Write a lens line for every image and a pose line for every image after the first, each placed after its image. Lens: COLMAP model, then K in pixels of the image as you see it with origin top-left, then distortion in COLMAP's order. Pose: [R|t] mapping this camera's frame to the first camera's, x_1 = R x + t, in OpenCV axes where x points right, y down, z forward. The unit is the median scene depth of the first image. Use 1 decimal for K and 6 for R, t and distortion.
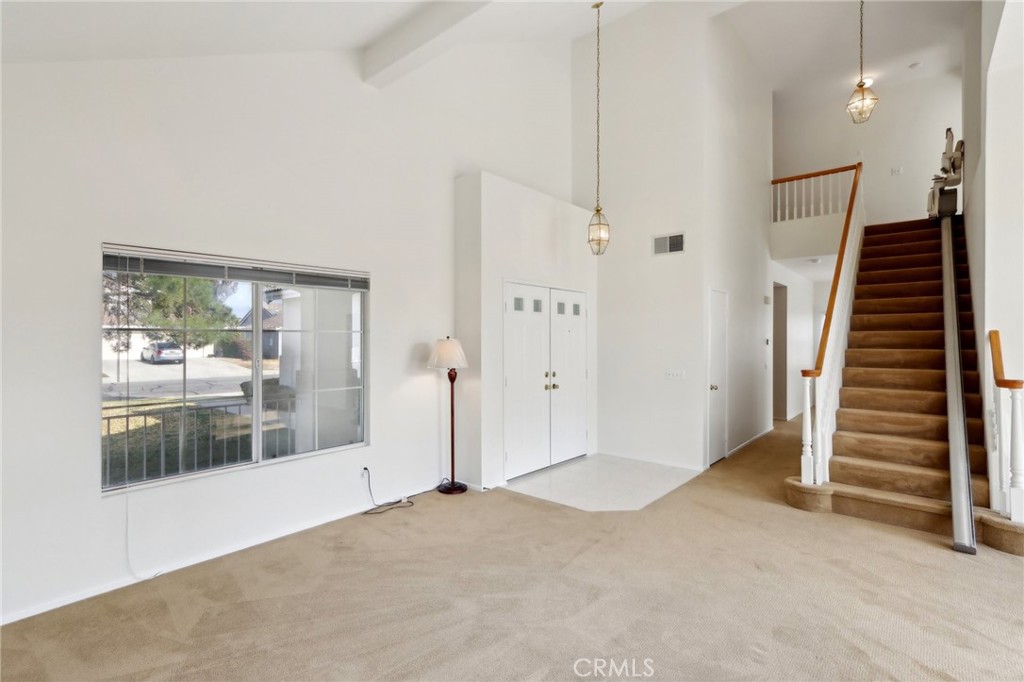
lens RADIAL K [[477.7, 0, 508.1], [0, 477.7, 341.7], [0, 0, 1]] dist [-0.013316, 0.000680]
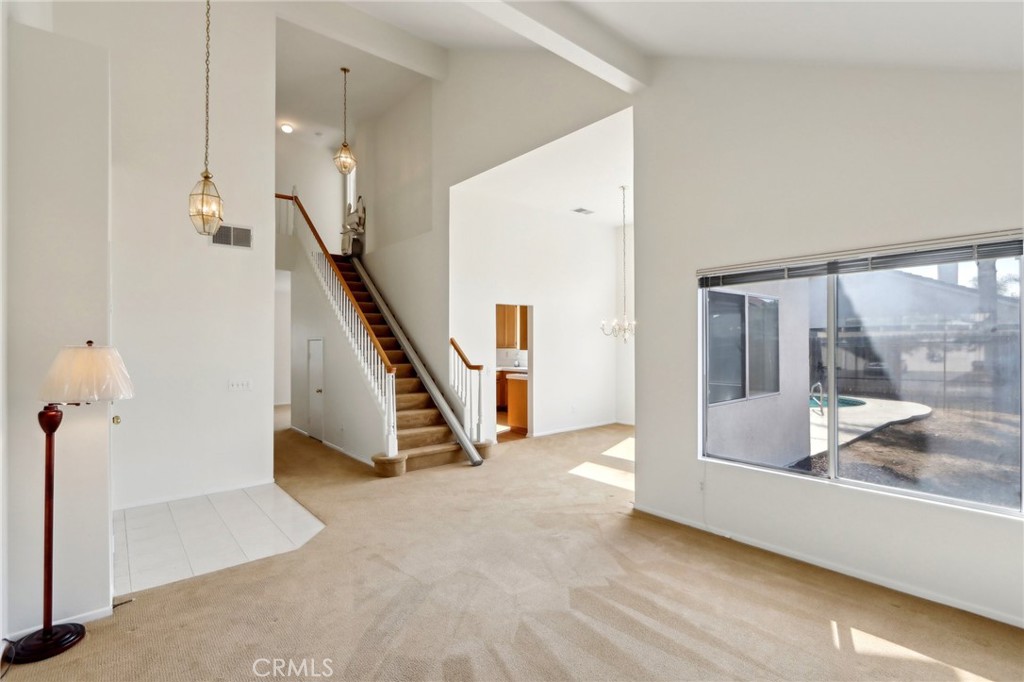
lens RADIAL K [[477.7, 0, 508.1], [0, 477.7, 341.7], [0, 0, 1]] dist [-0.013316, 0.000680]
pose [[0.147304, 0.000653, 0.989091, -0.586877], [0.011835, 0.999927, -0.002423, -0.003452], [-0.989020, 0.012063, 0.147286, 0.487726]]
